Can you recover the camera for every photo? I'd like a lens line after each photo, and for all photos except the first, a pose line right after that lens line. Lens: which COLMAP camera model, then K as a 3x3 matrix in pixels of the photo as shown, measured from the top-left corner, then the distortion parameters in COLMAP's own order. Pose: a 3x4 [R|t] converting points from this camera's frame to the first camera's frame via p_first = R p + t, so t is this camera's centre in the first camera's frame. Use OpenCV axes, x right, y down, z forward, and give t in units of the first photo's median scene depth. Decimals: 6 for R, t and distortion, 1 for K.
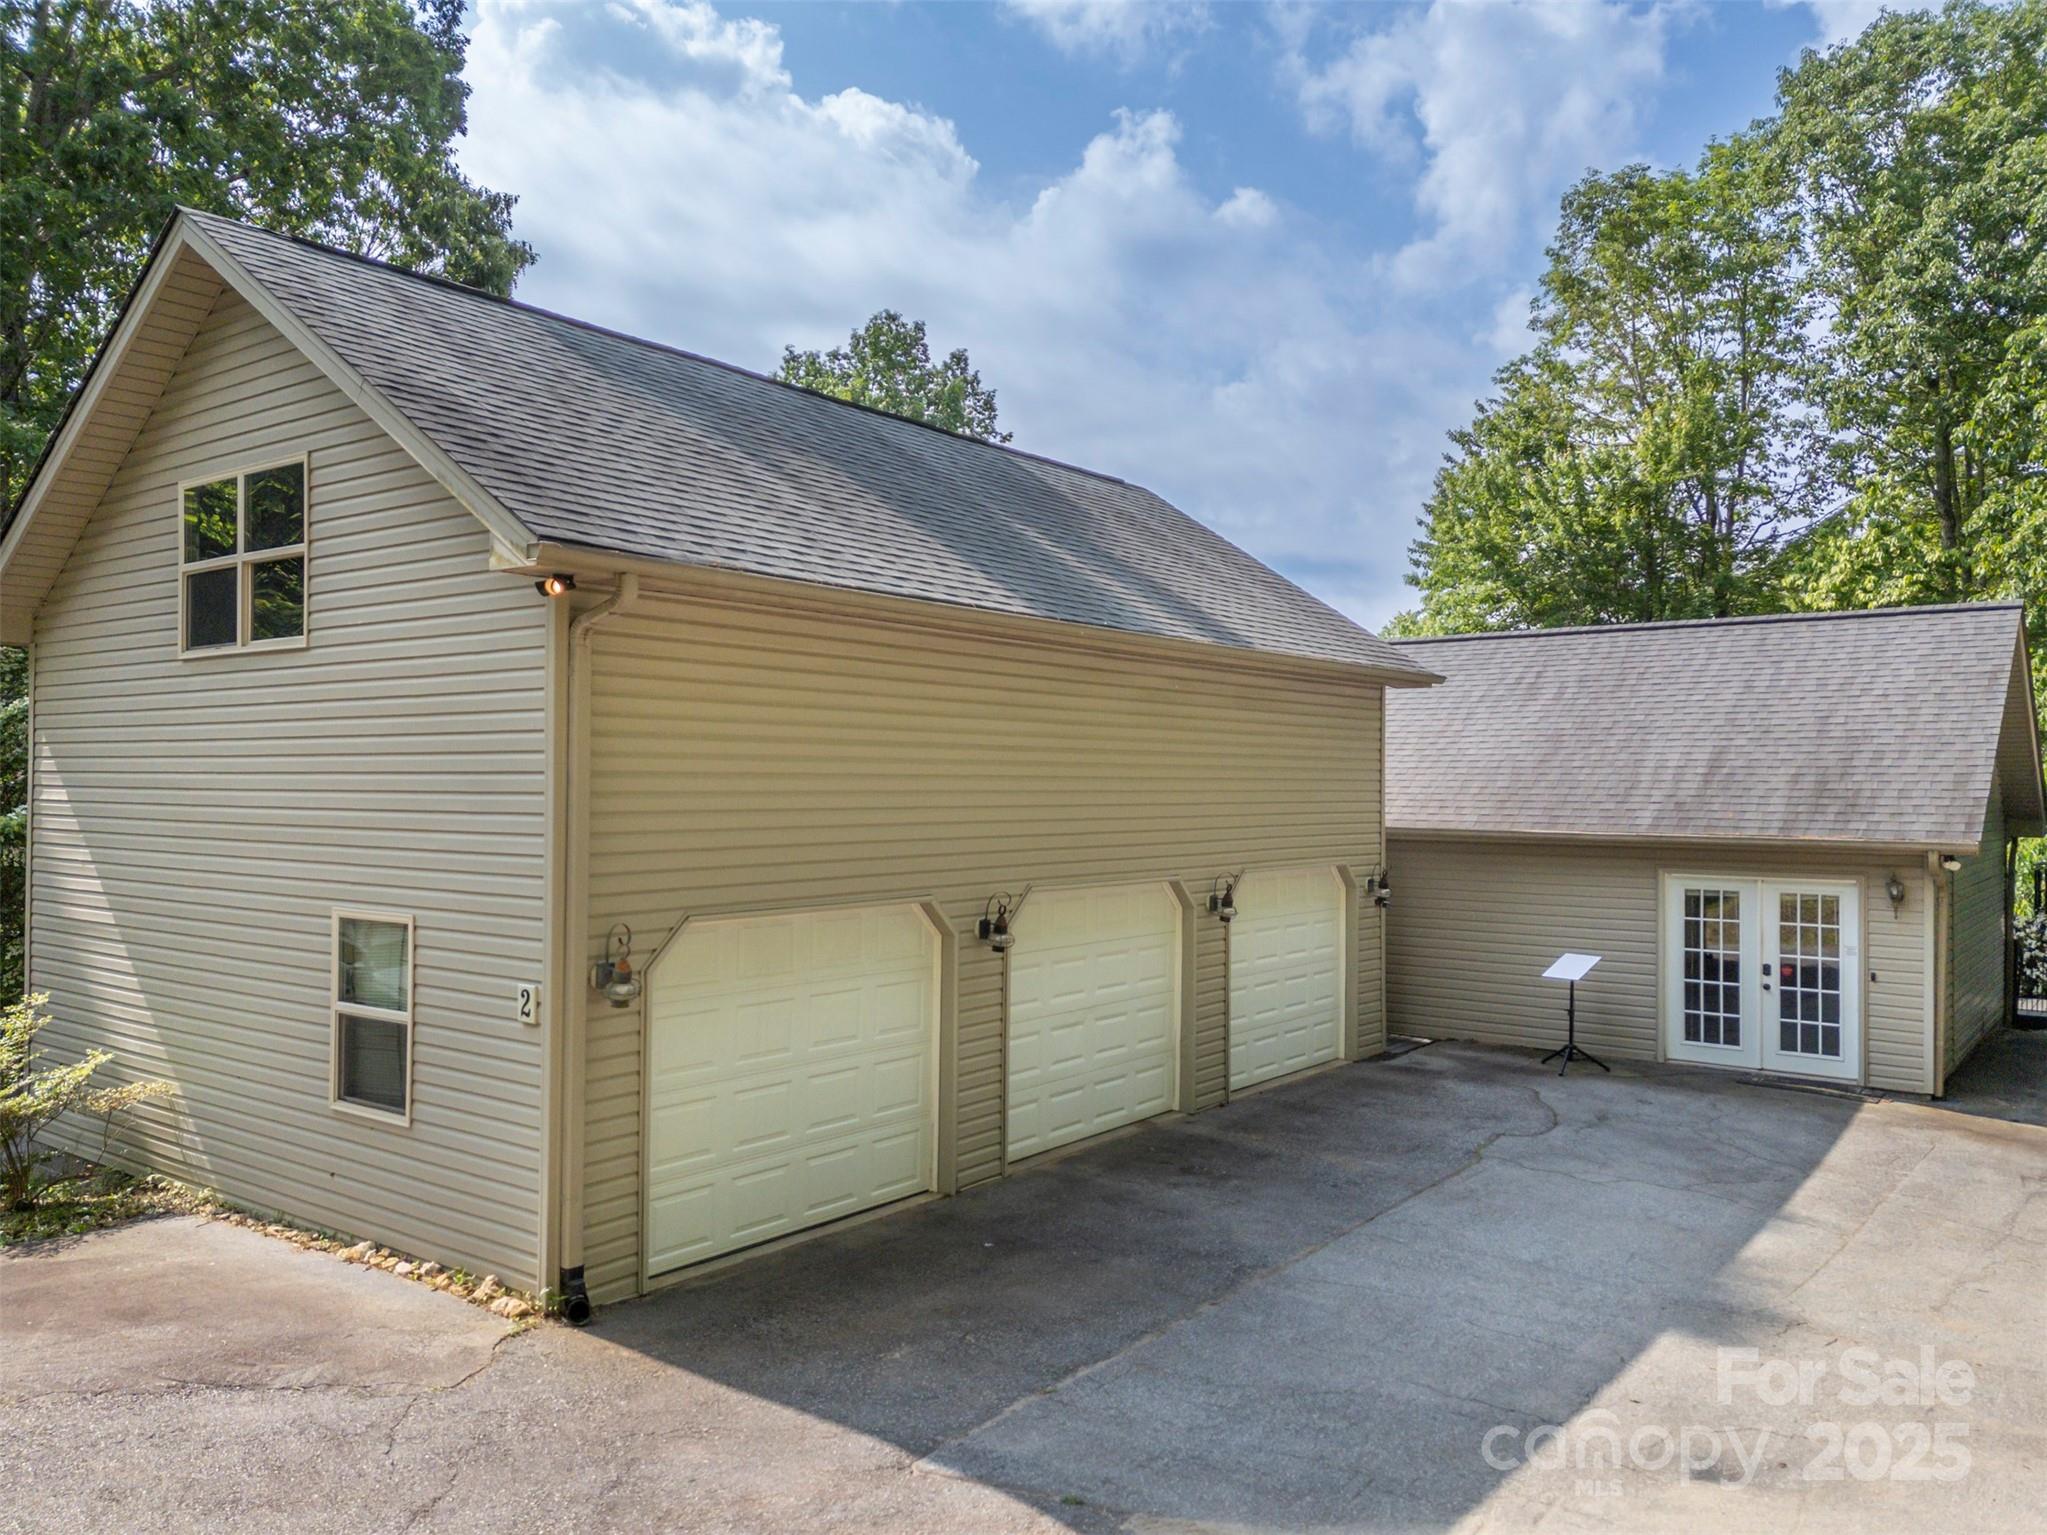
lens RADIAL K [[1481.2, 0, 1018.7], [0, 1481.2, 772.2], [0, 0, 1]] dist [0.079980, -0.074311]
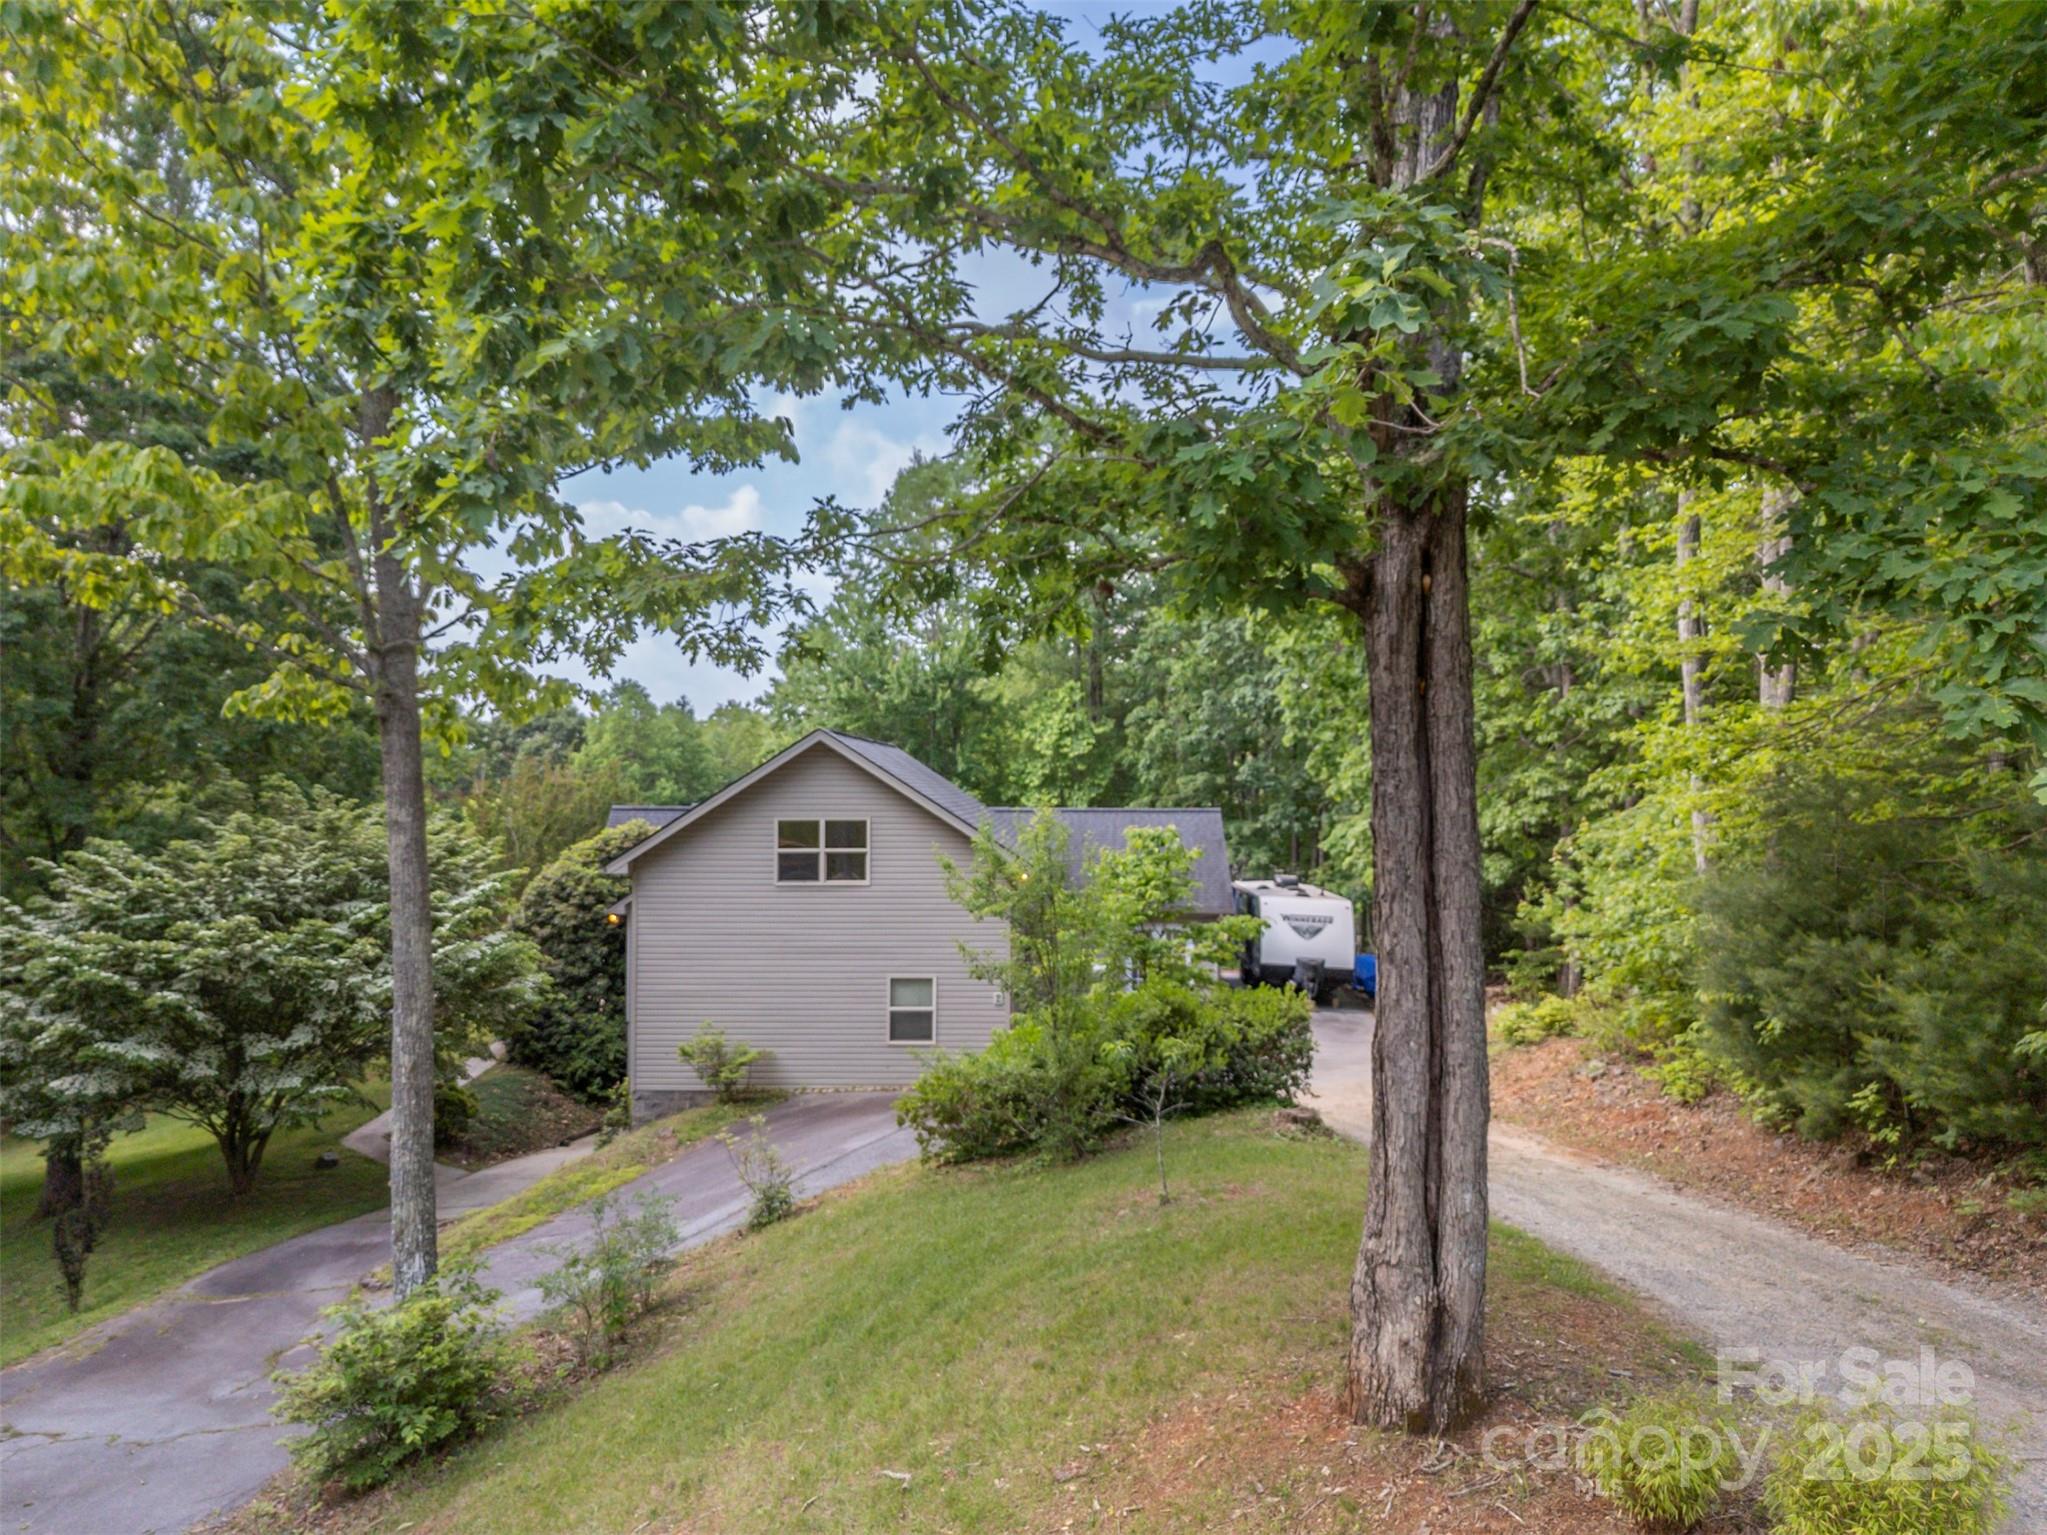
lens RADIAL K [[1490.5, 0, 1015.5], [0, 1490.5, 767.6], [0, 0, 1]] dist [0.076078, -0.079625]
pose [[0.810020, 0.005629, 0.586375, -1.256738], [-0.002179, 0.999976, -0.006589, -0.188981], [-0.586398, 0.004060, 0.810013, -0.961157]]
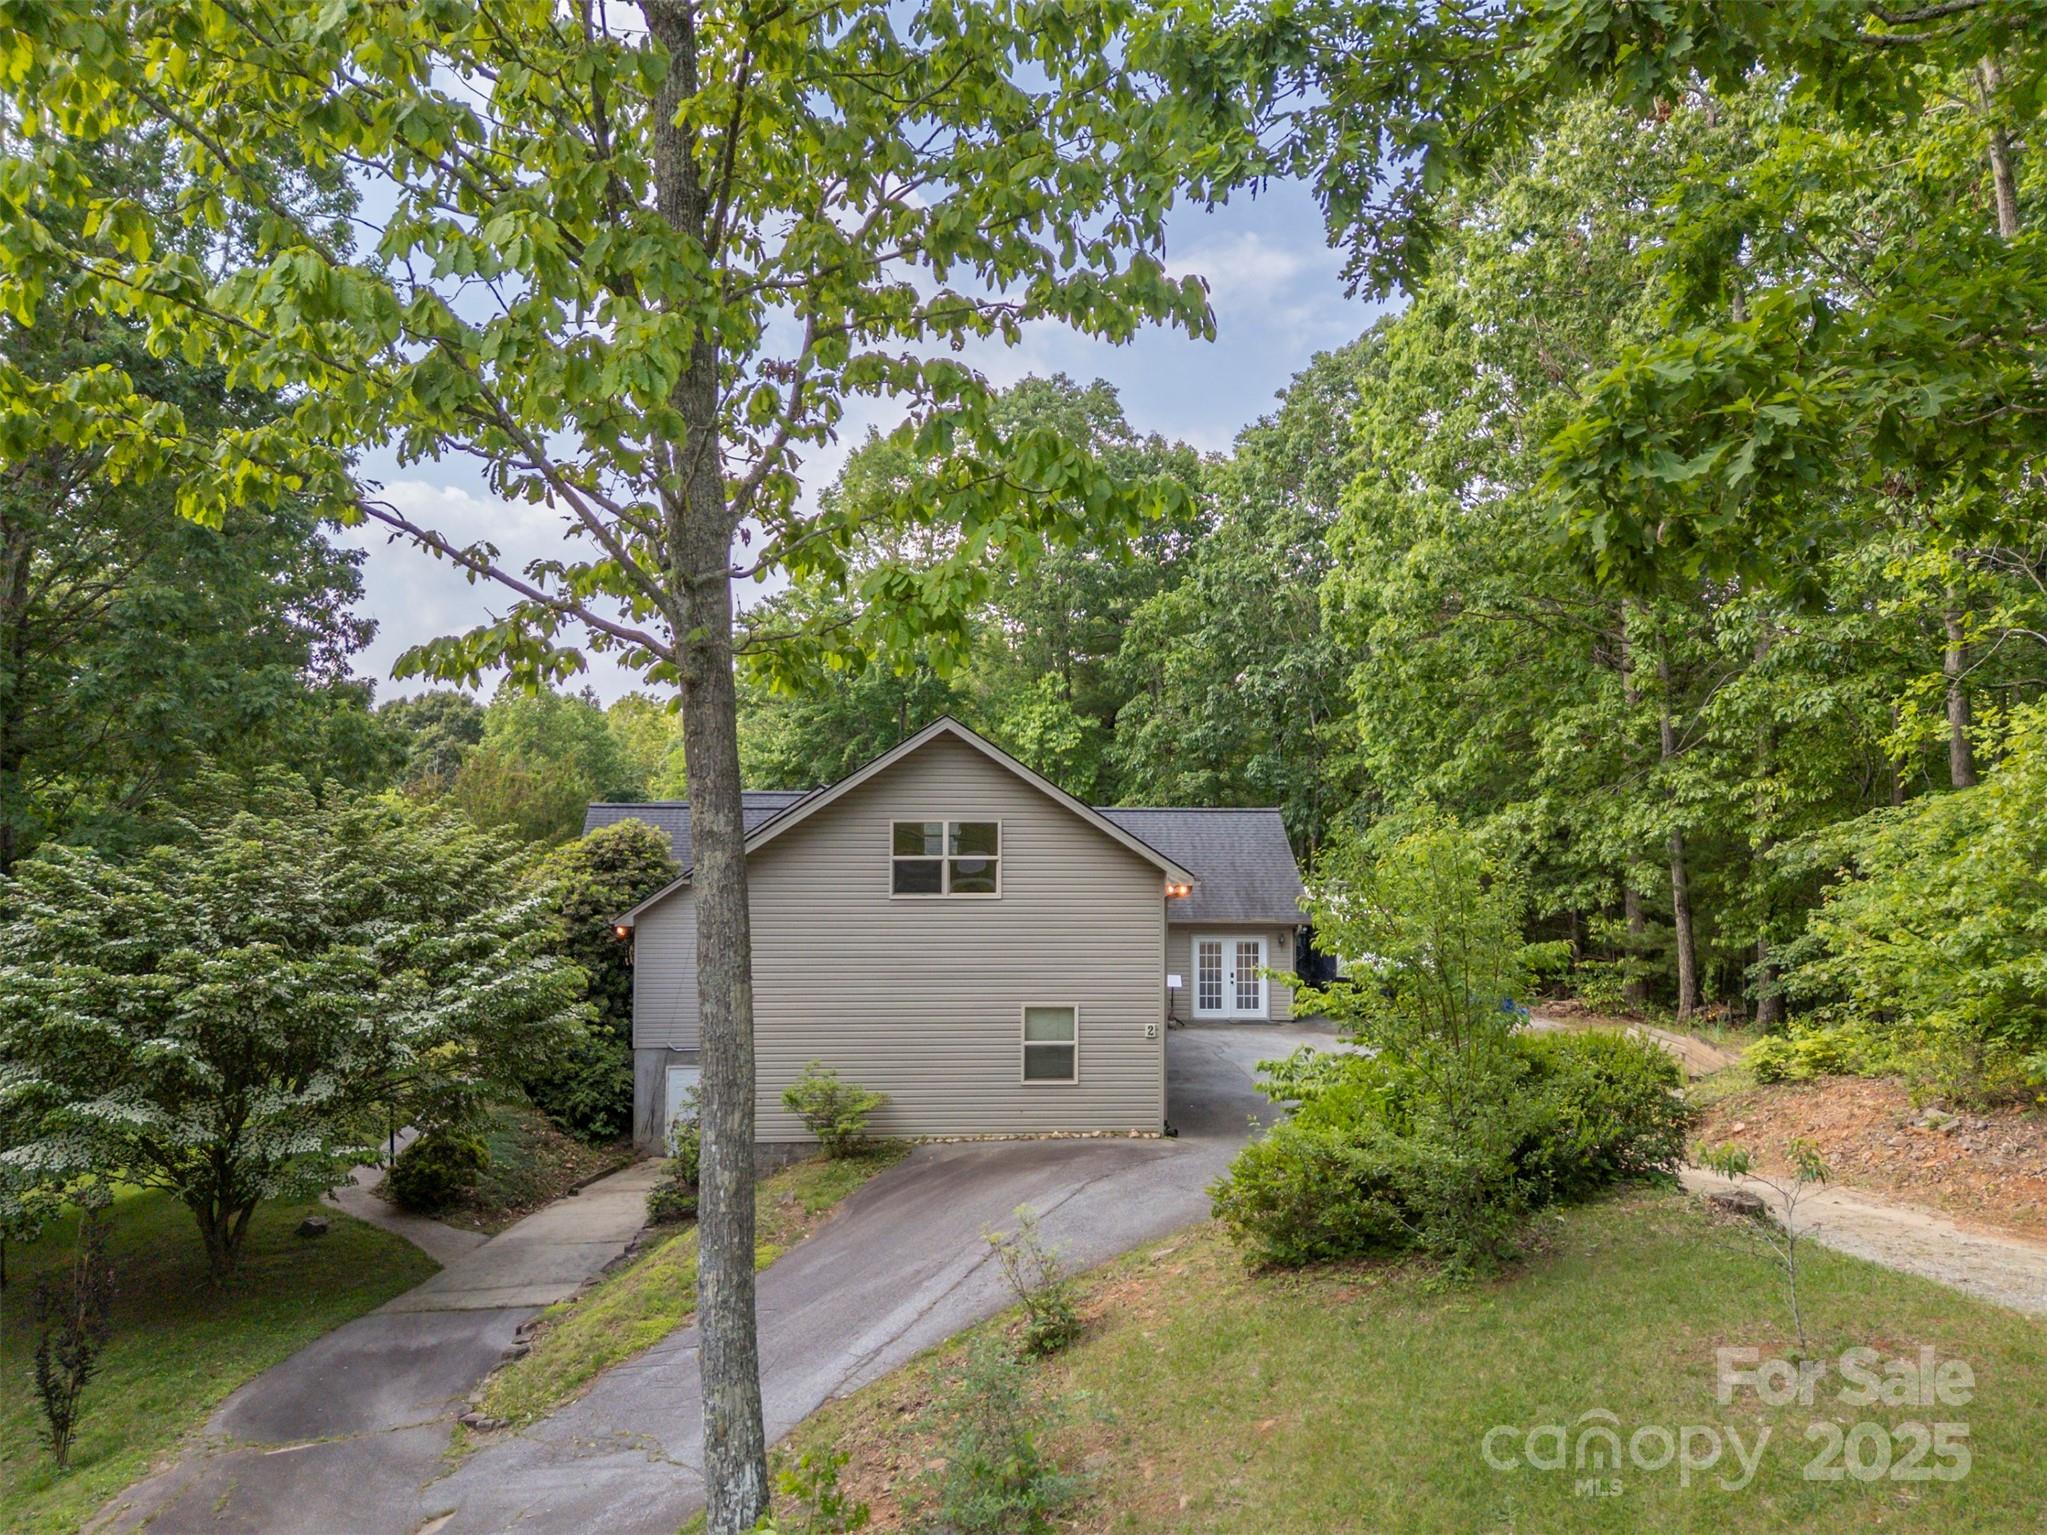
lens RADIAL K [[1481.2, 0, 1018.7], [0, 1481.2, 772.2], [0, 0, 1]] dist [0.079980, -0.074311]
pose [[0.751986, 0.006891, 0.659143, -1.340356], [-0.007567, 0.999970, -0.001822, -0.186319], [-0.659136, -0.003617, 0.752015, -0.545211]]
